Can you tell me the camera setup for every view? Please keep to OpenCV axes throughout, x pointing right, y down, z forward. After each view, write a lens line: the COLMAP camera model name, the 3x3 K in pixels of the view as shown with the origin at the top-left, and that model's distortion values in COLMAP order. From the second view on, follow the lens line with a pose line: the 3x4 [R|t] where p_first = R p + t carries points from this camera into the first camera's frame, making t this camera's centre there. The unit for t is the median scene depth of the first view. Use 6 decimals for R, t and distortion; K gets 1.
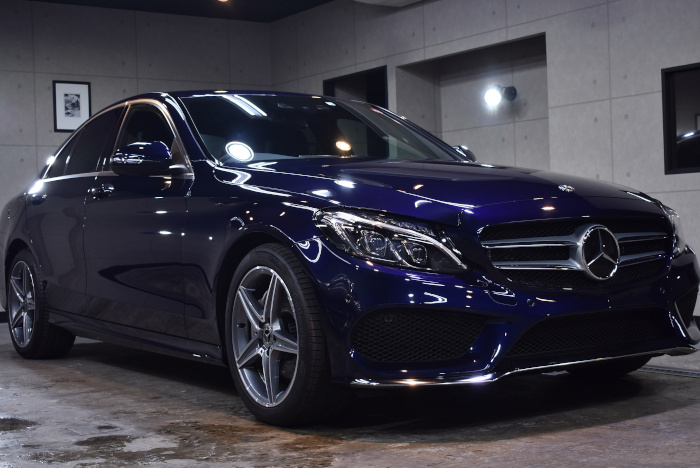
lens RADIAL K [[1091.7, 0, 349.2], [0, 1091.7, 235.6], [0, 0, 1]] dist [-0.029874, 0.000000]
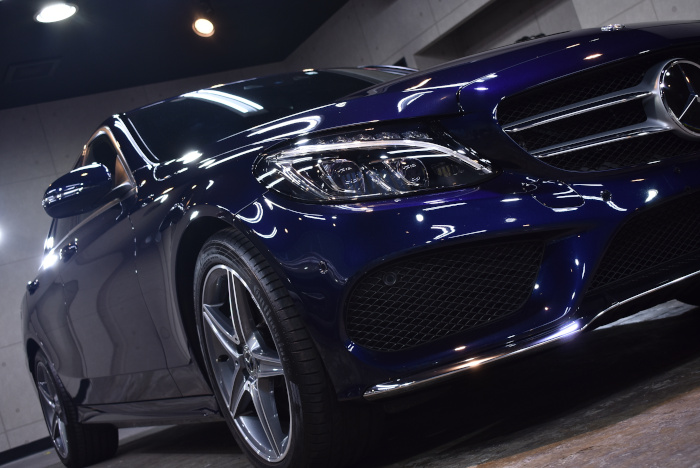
lens RADIAL K [[991.1, 0, 350.7], [0, 991.1, 231.7], [0, 0, 1]] dist [-0.032505, 0.000000]
pose [[0.955599, -0.278924, -0.095040, 0.071685], [0.273193, 0.959480, -0.069015, 0.077731], [0.110439, 0.039987, 0.993078, 0.404452]]
